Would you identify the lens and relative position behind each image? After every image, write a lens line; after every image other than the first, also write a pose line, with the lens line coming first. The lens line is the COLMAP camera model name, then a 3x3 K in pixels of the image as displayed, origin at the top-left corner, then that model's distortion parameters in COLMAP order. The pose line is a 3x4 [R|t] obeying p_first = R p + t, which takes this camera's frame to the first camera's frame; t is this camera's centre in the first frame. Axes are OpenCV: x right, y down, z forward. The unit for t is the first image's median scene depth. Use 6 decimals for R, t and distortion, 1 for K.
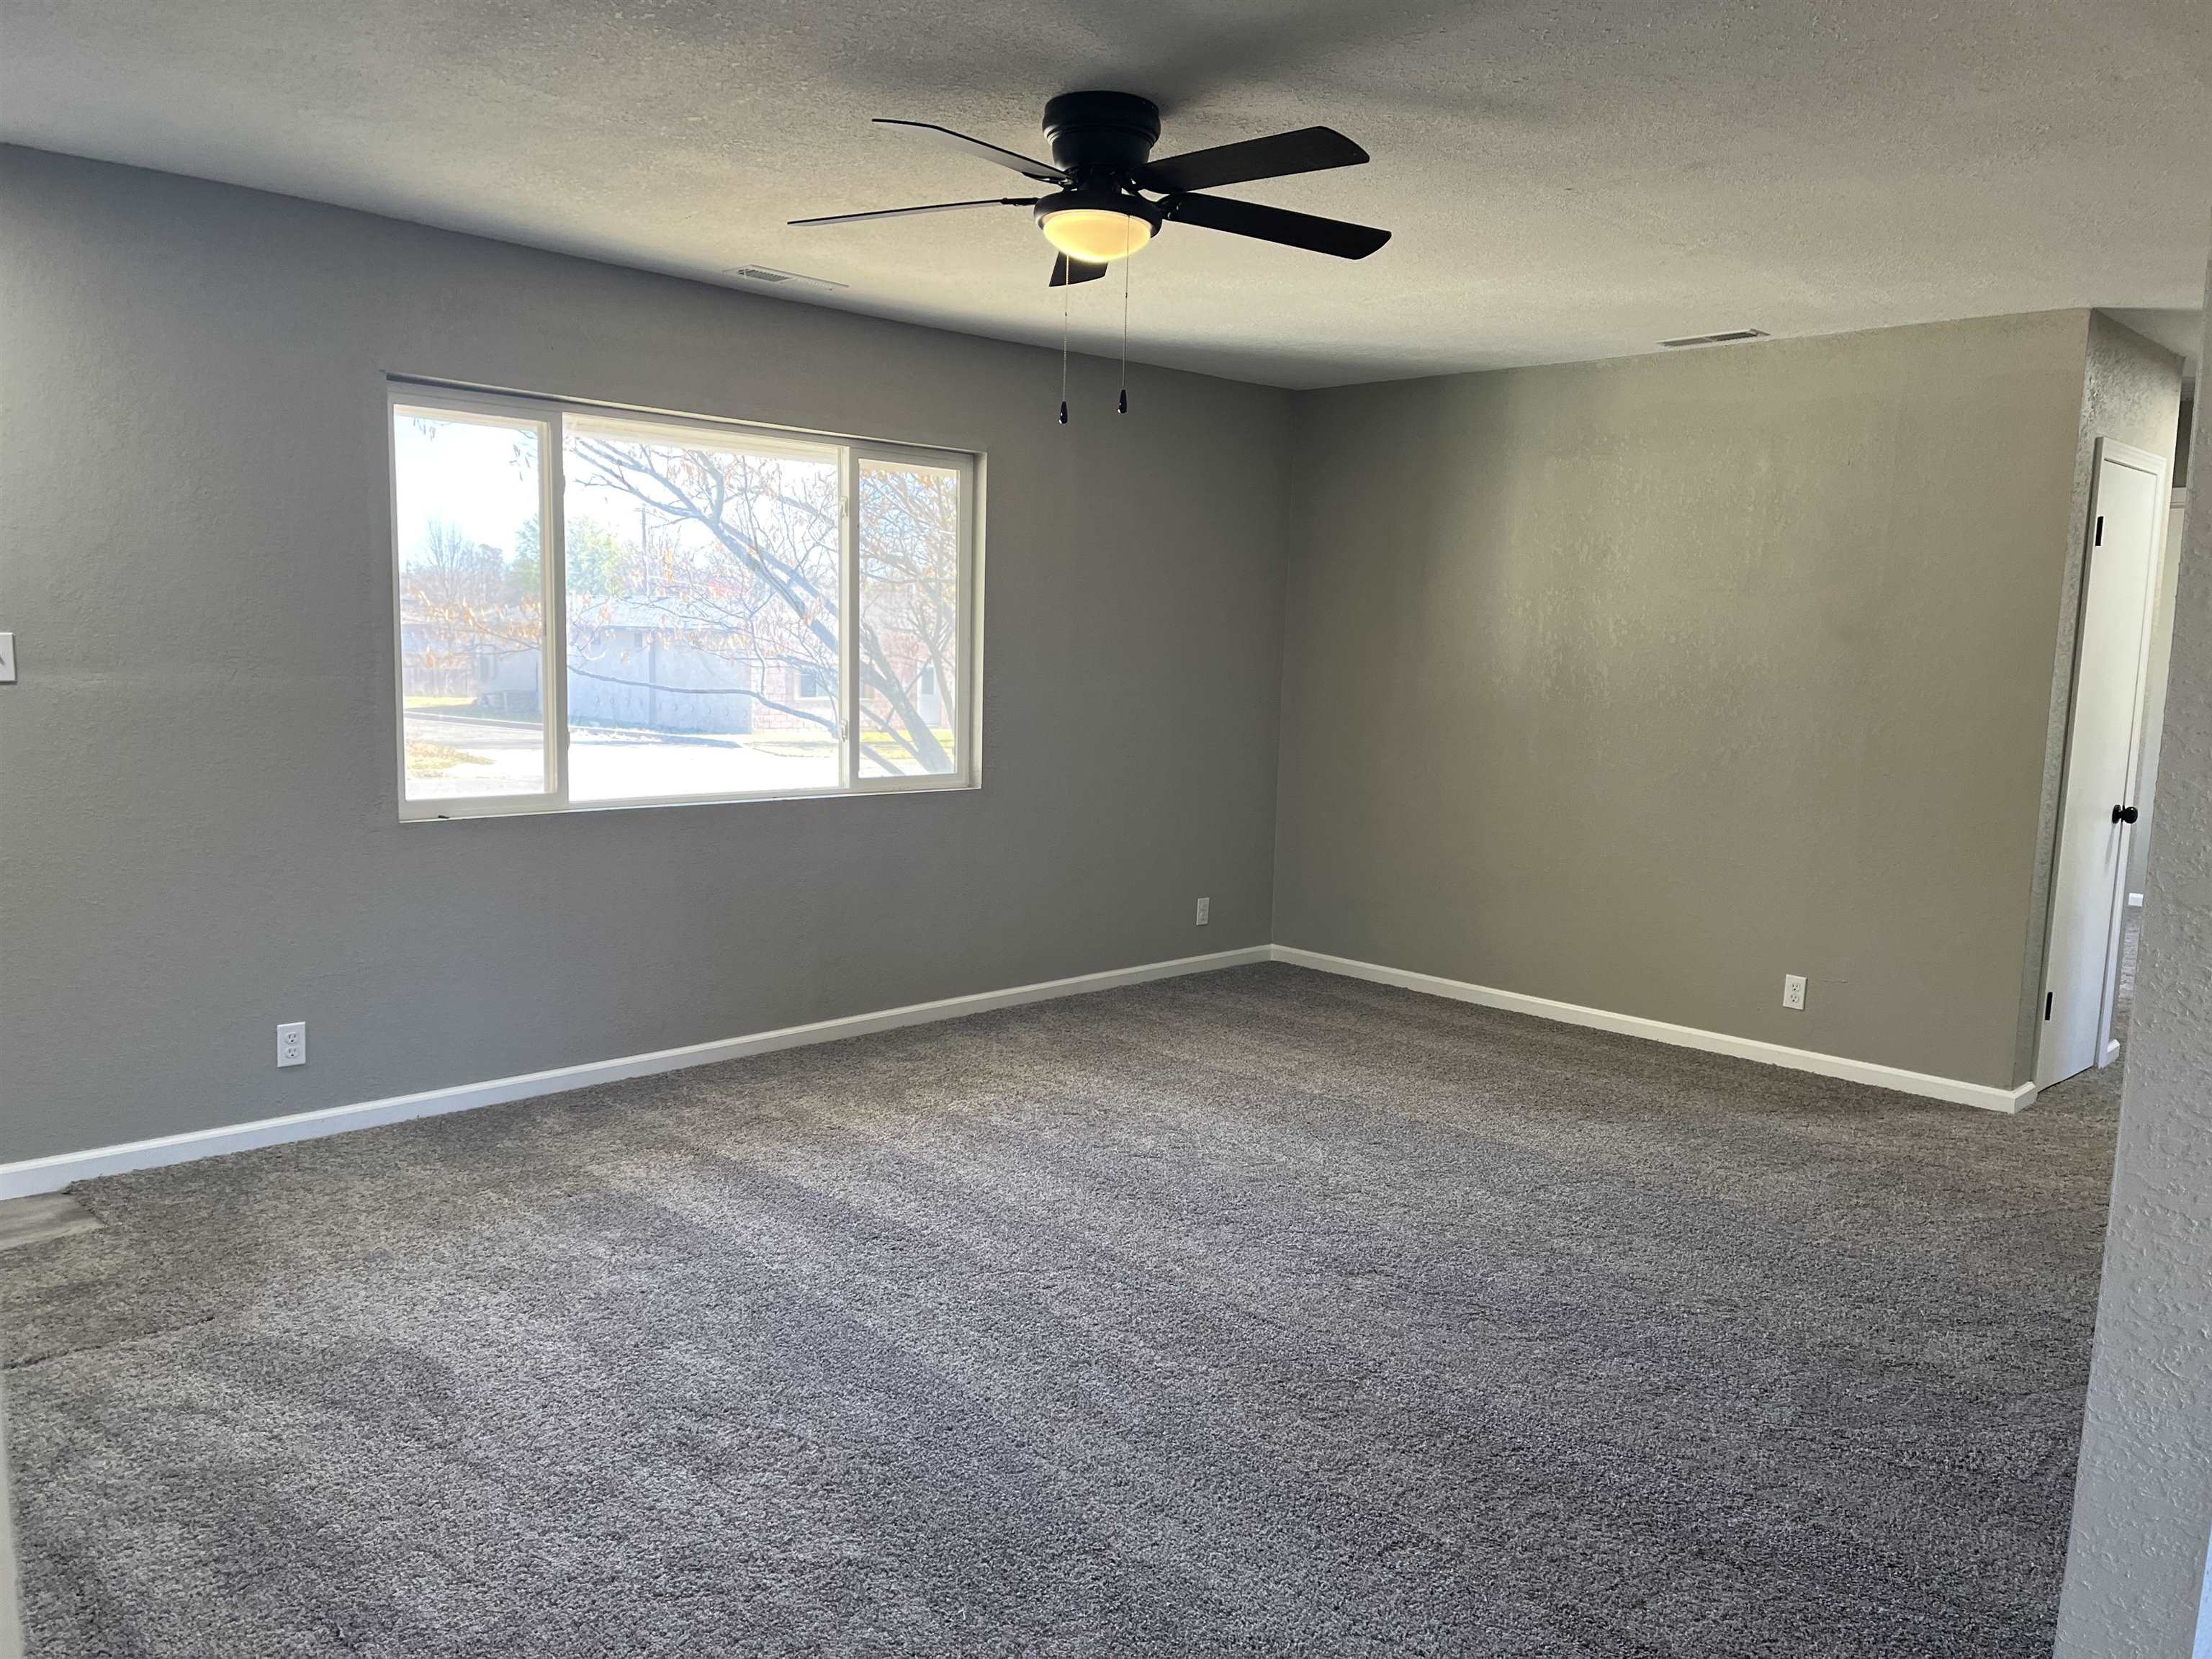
lens RADIAL K [[1674.8, 0, 1087.6], [0, 1674.8, 833.8], [0, 0, 1]] dist [0.080453, -0.099083]
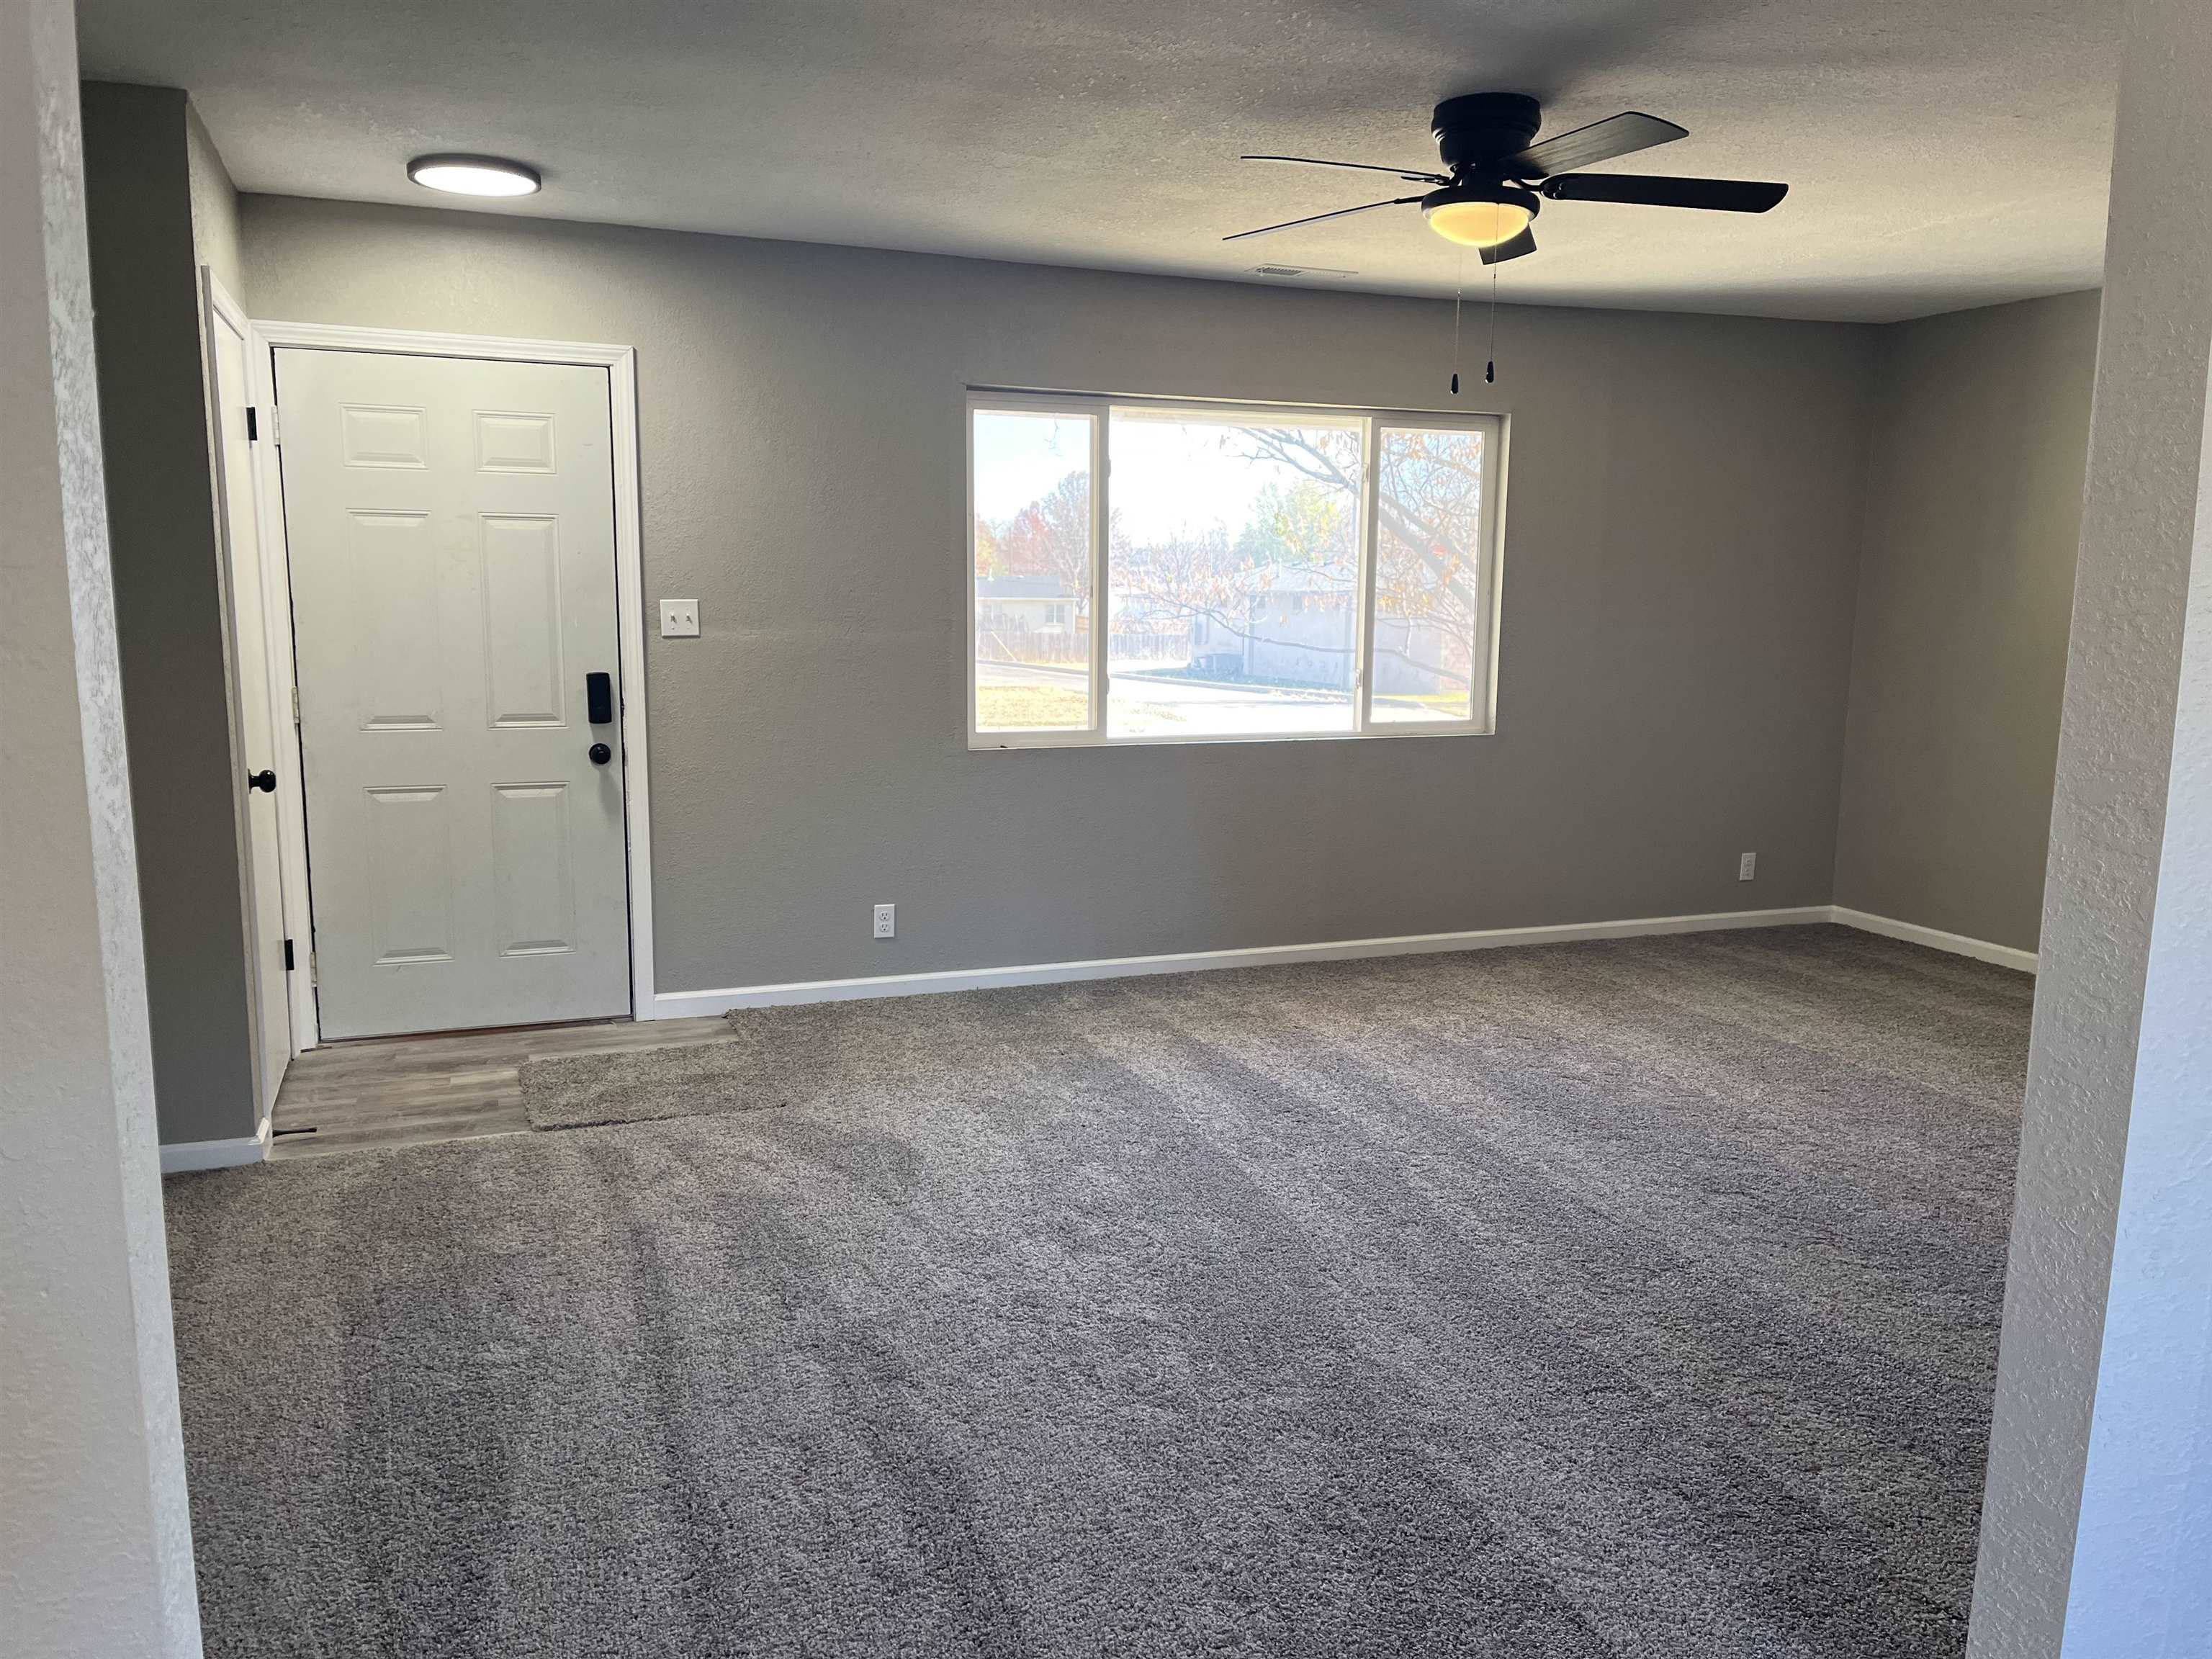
lens RADIAL K [[1674.8, 0, 1099.5], [0, 1674.8, 823.7], [0, 0, 1]] dist [0.080453, -0.099083]
pose [[0.918060, 0.038095, -0.394608, 0.187694], [-0.031769, 0.999241, 0.022554, 0.018874], [0.395167, -0.008170, 0.918573, -0.100653]]
